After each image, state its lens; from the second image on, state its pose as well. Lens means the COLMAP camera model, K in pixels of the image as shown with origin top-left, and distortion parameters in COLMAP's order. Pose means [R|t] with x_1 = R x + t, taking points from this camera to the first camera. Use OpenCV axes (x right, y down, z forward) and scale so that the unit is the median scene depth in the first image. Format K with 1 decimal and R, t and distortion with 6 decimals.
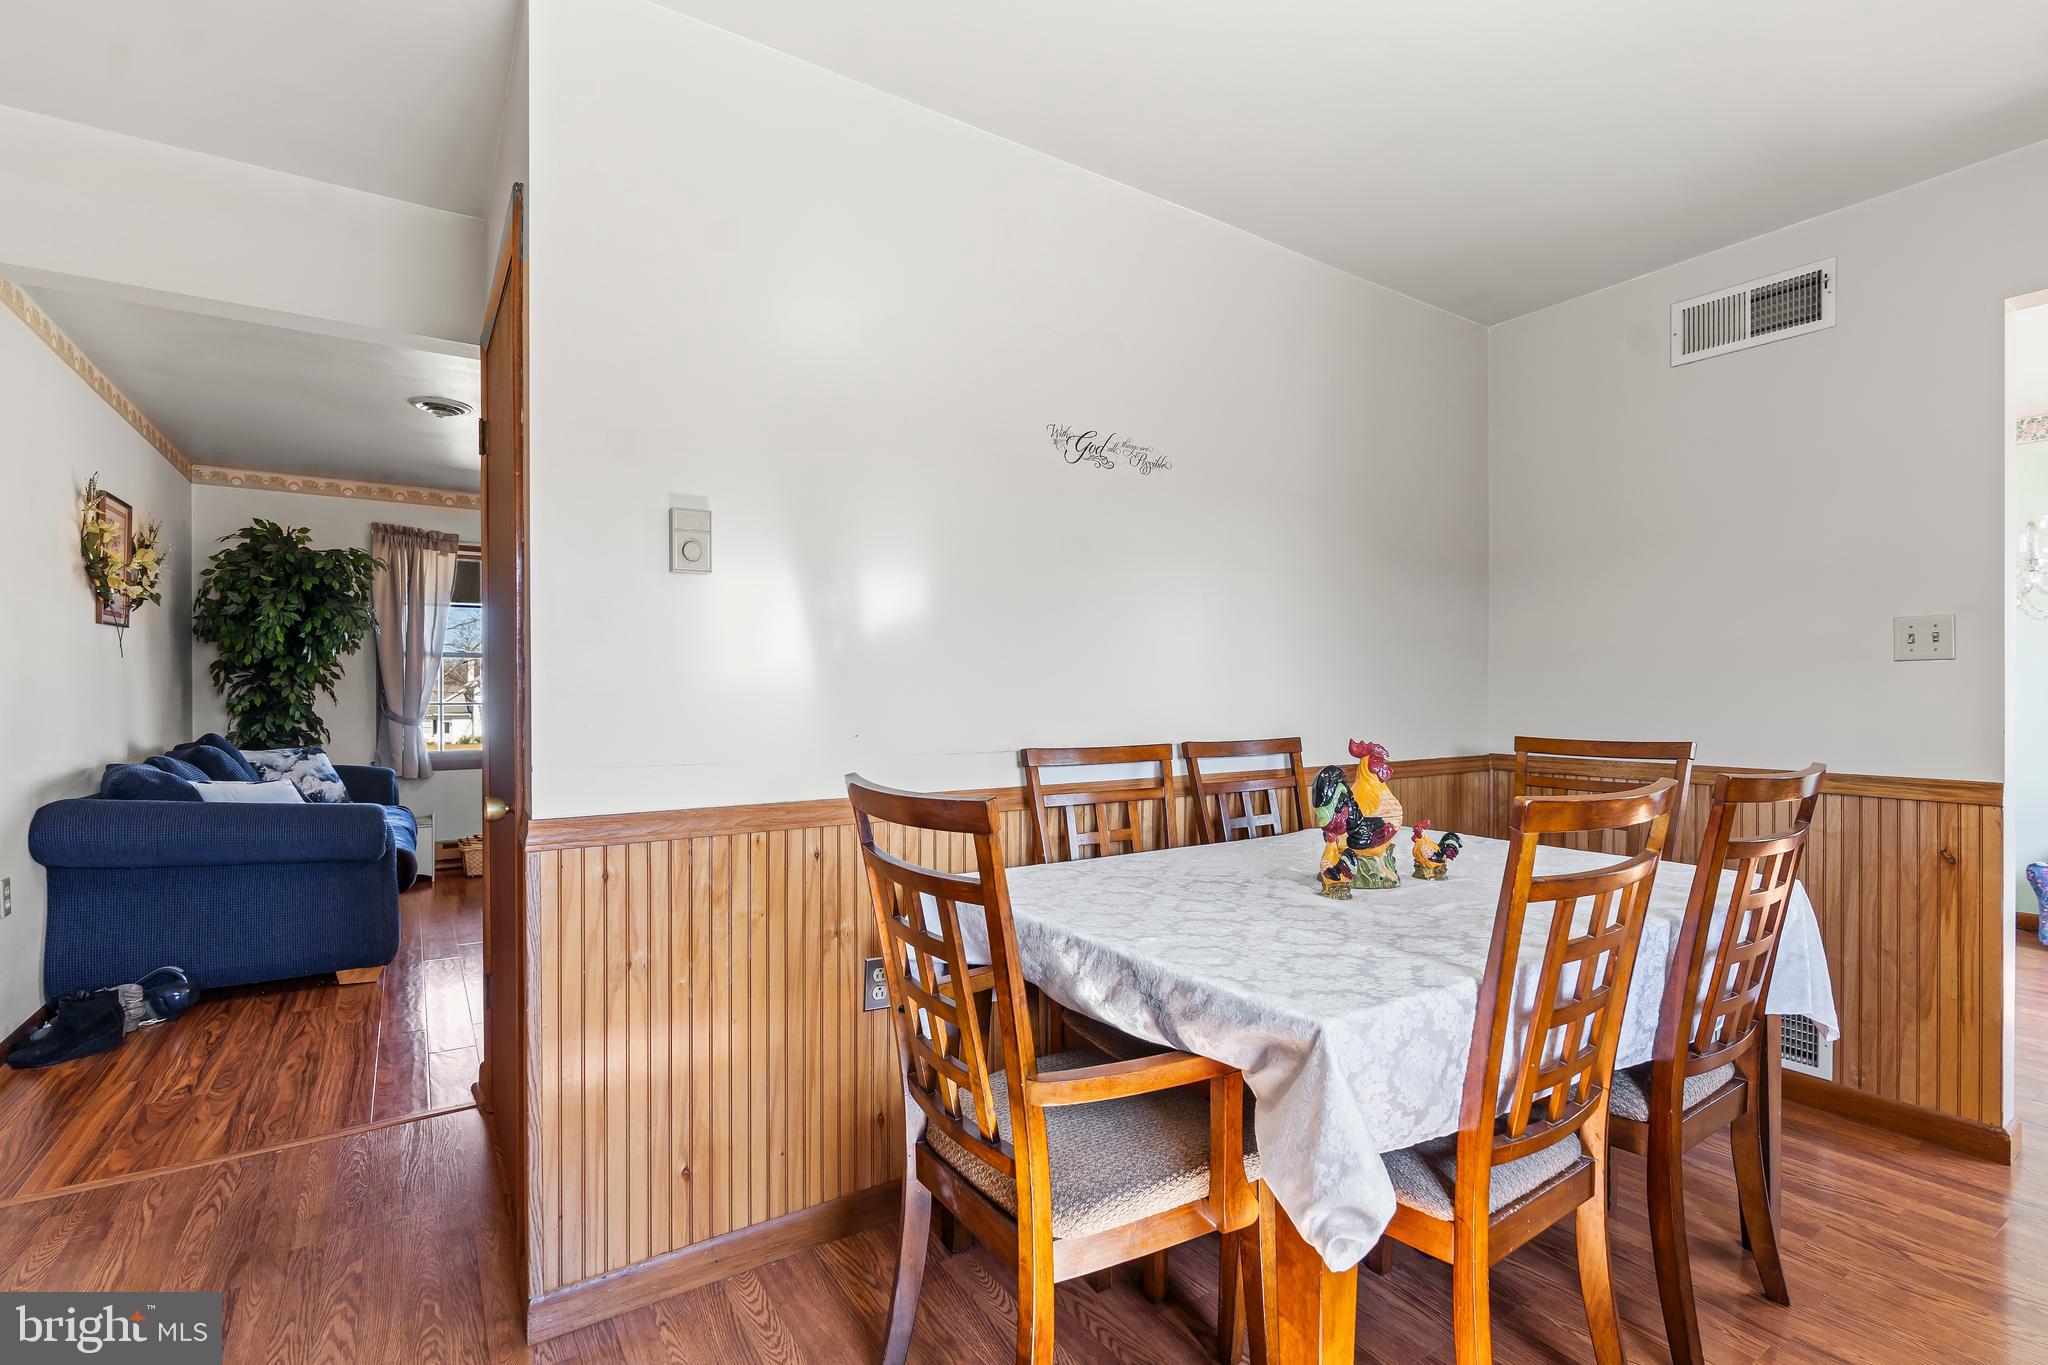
lens RADIAL K [[934.6, 0, 1023.2], [0, 934.6, 690.0], [0, 0, 1]] dist [-0.004009, 0.000950]
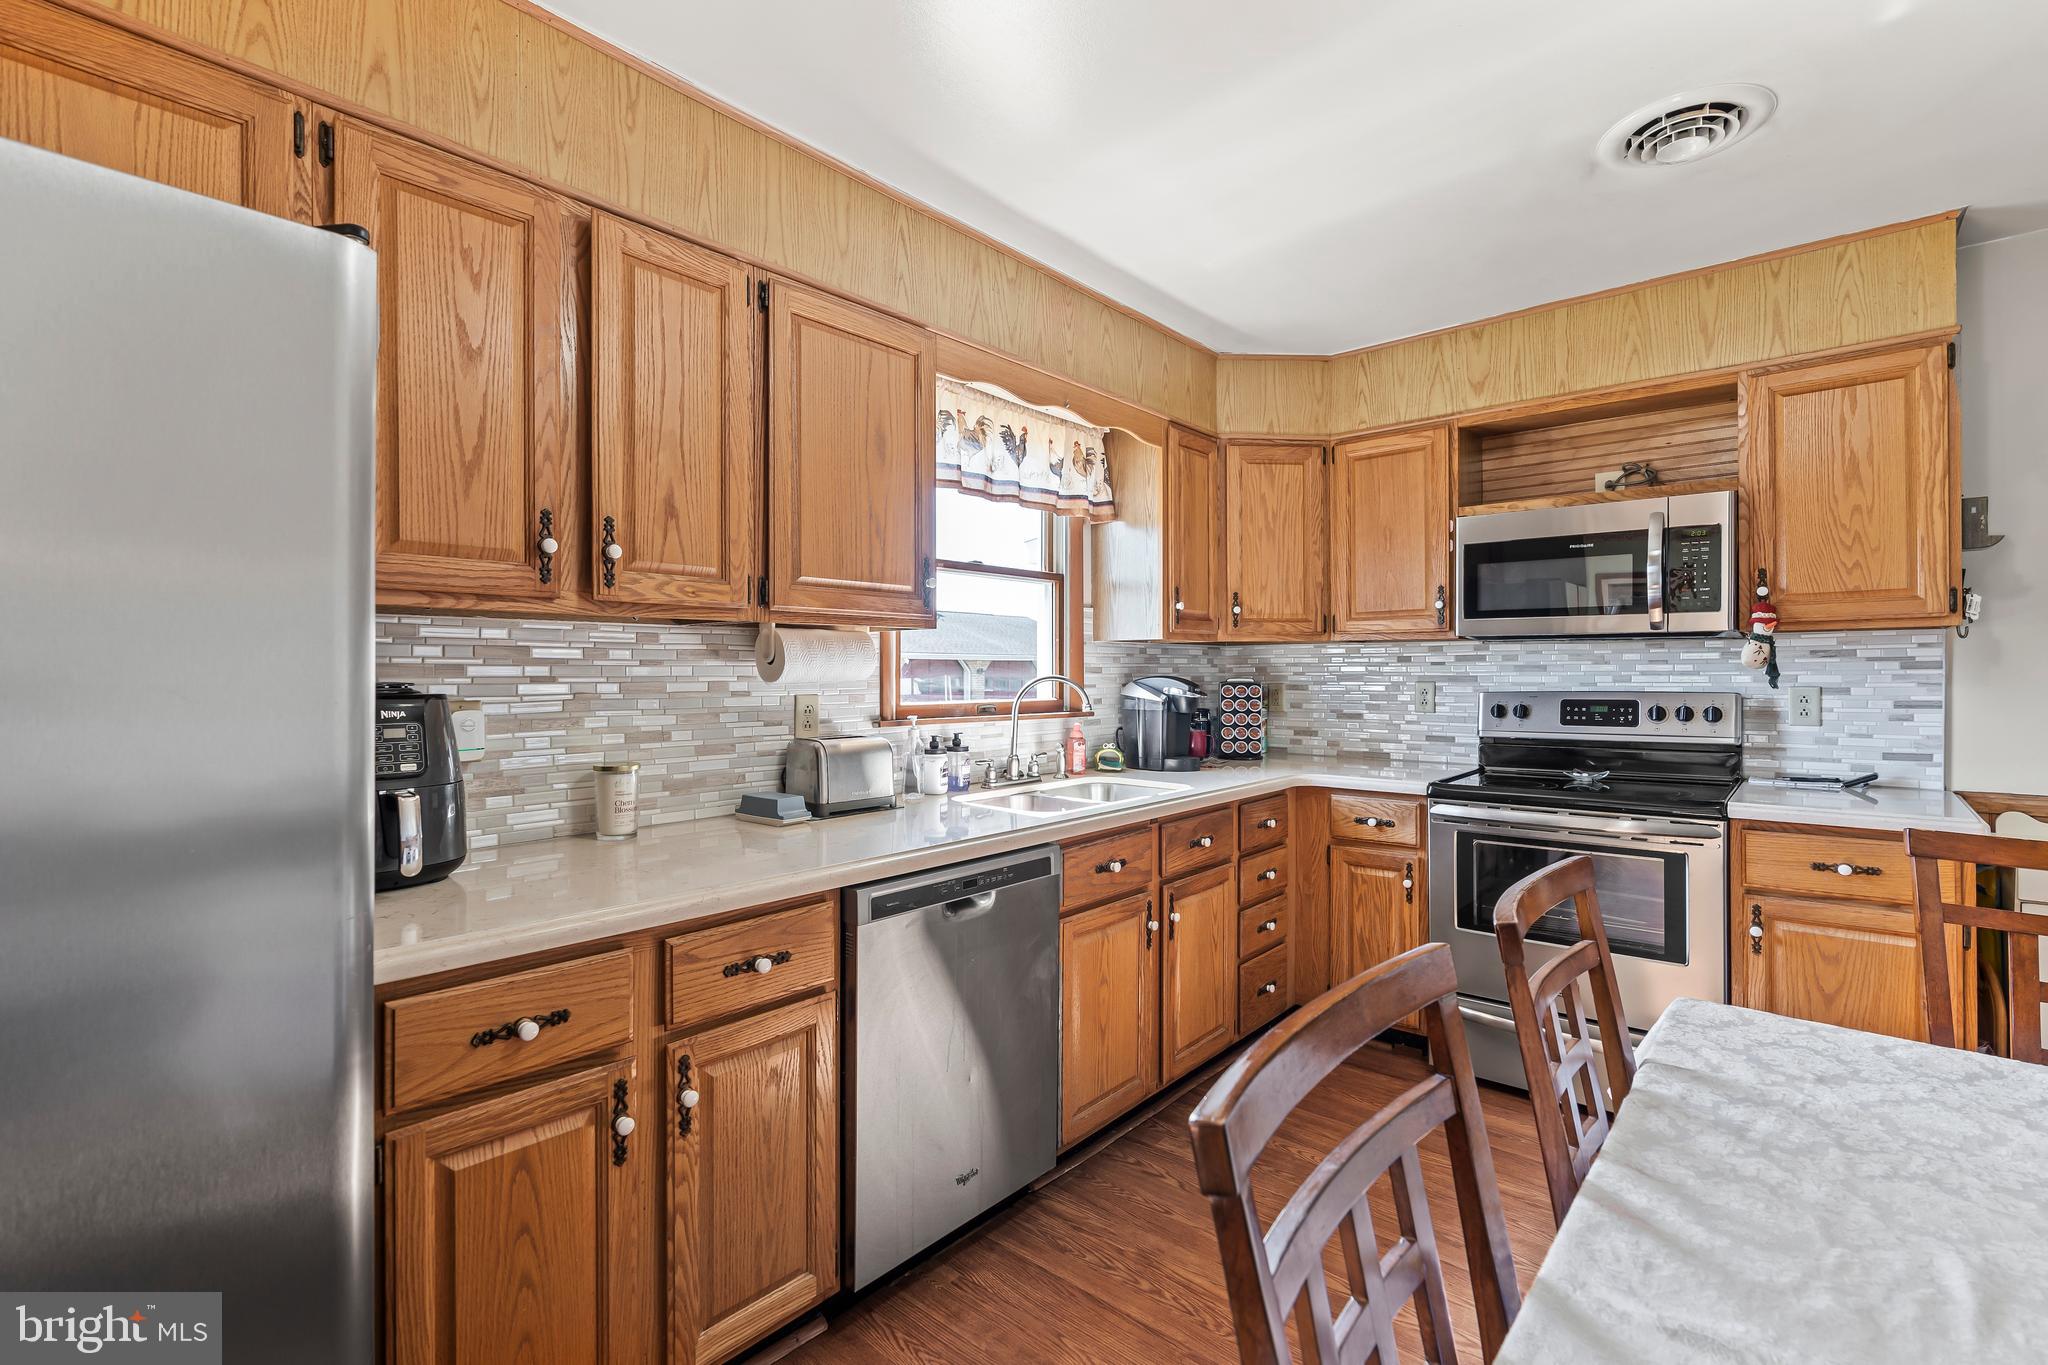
lens RADIAL K [[934.6, 0, 1026.3], [0, 934.6, 673.9], [0, 0, 1]] dist [-0.004009, 0.000950]
pose [[-0.963283, 0.005622, -0.268430, 0.343616], [0.005204, 0.999984, 0.002268, -0.024891], [0.268438, 0.000788, -0.963297, 0.443066]]
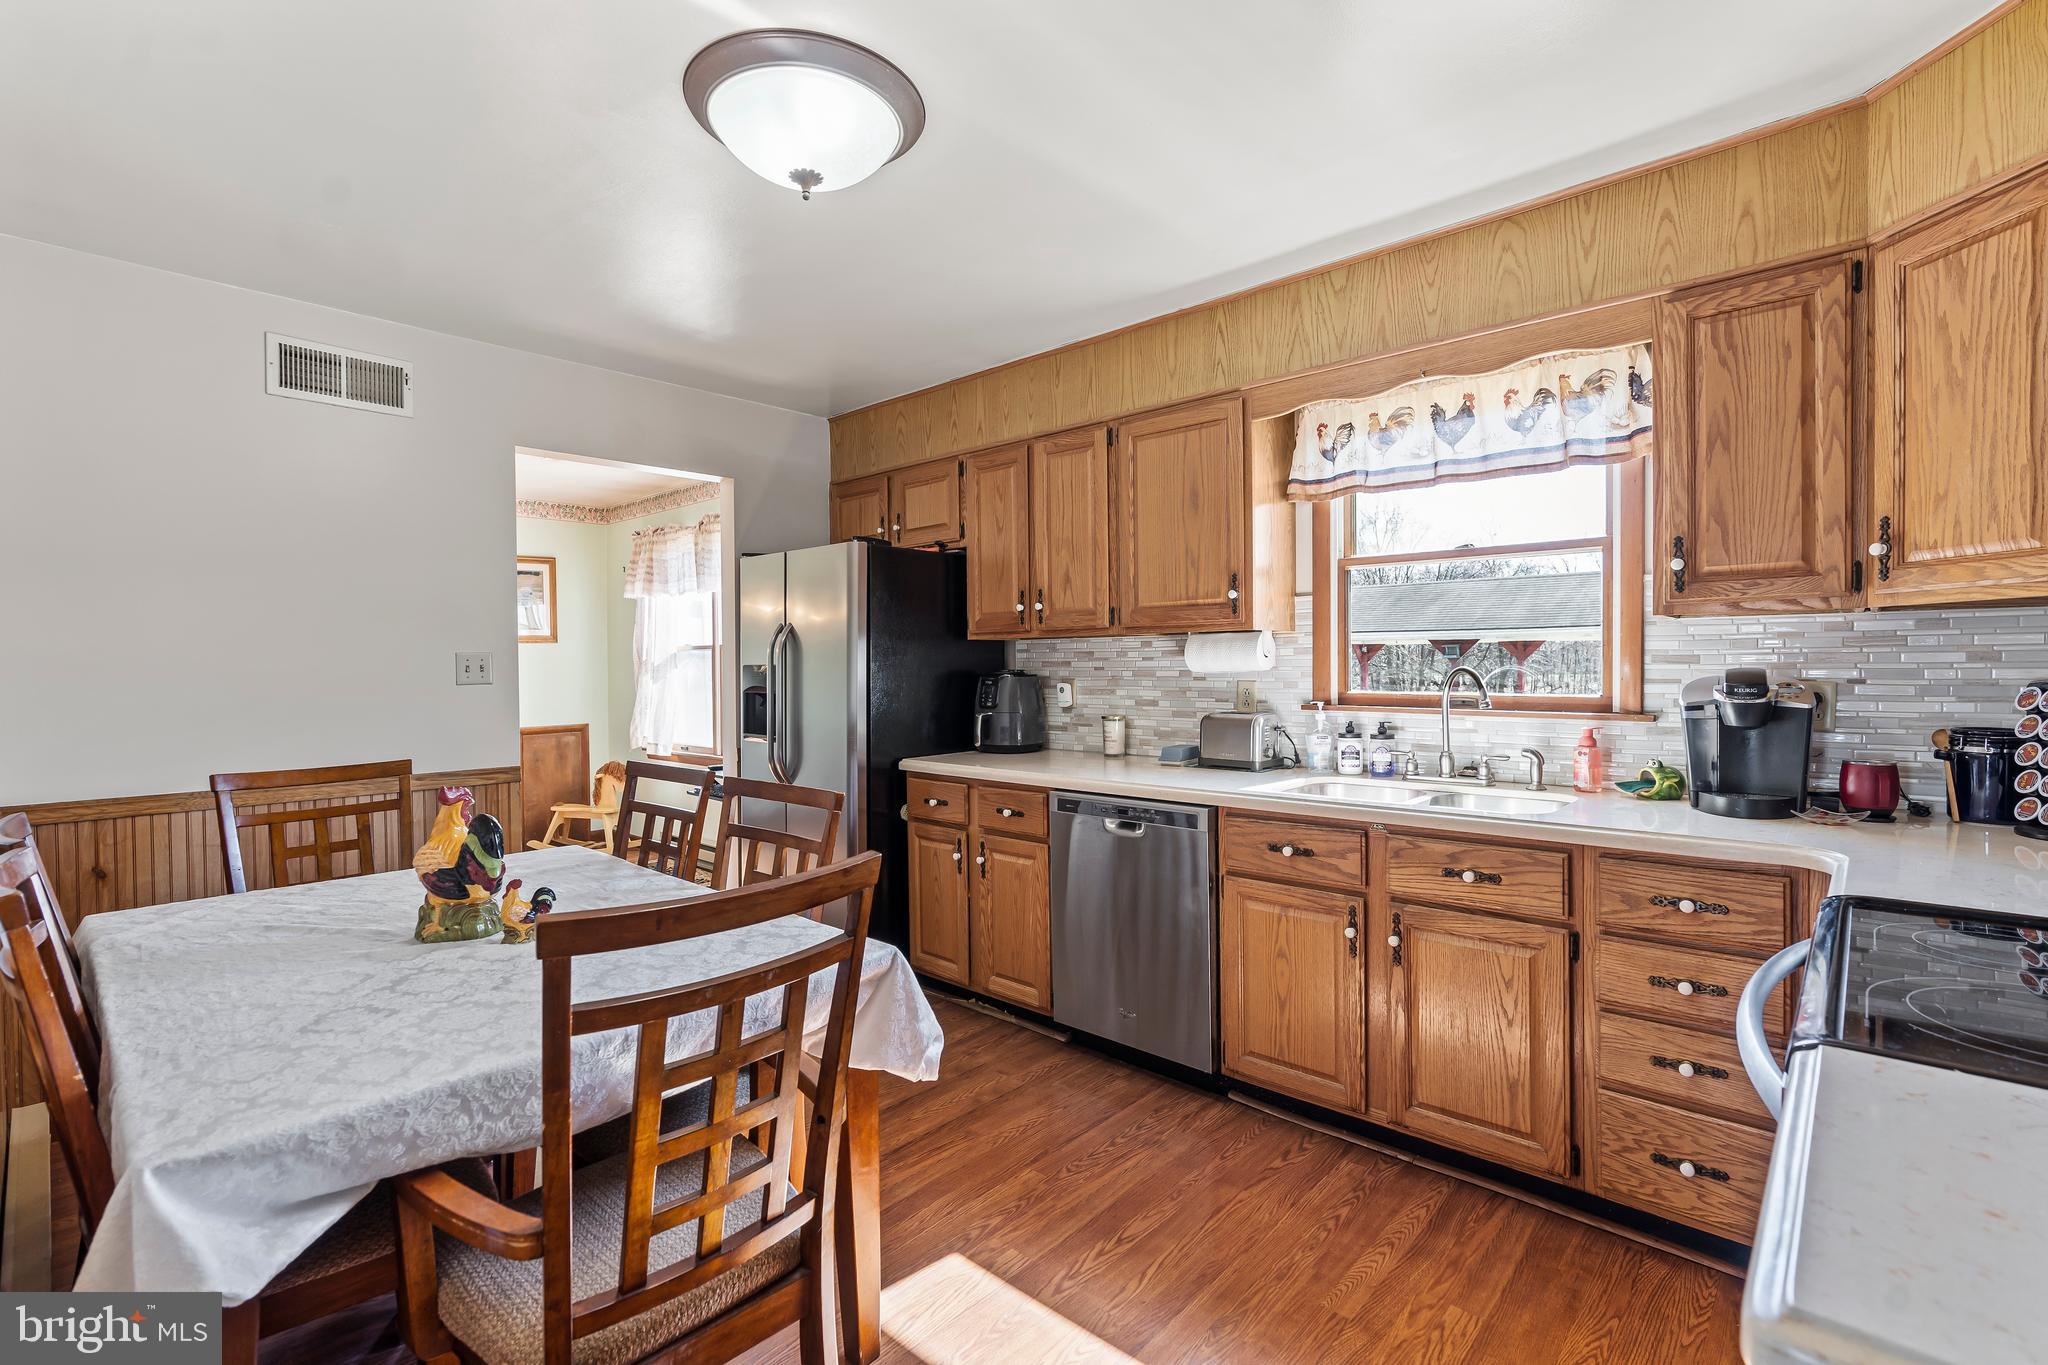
lens RADIAL K [[934.6, 0, 1019.1], [0, 934.6, 679.6], [0, 0, 1]] dist [-0.004009, 0.000950]
pose [[-0.233547, -0.011389, 0.972279, -0.272673], [0.008531, 0.999869, 0.013761, -0.024780], [-0.972308, 0.011508, -0.233419, 0.252800]]
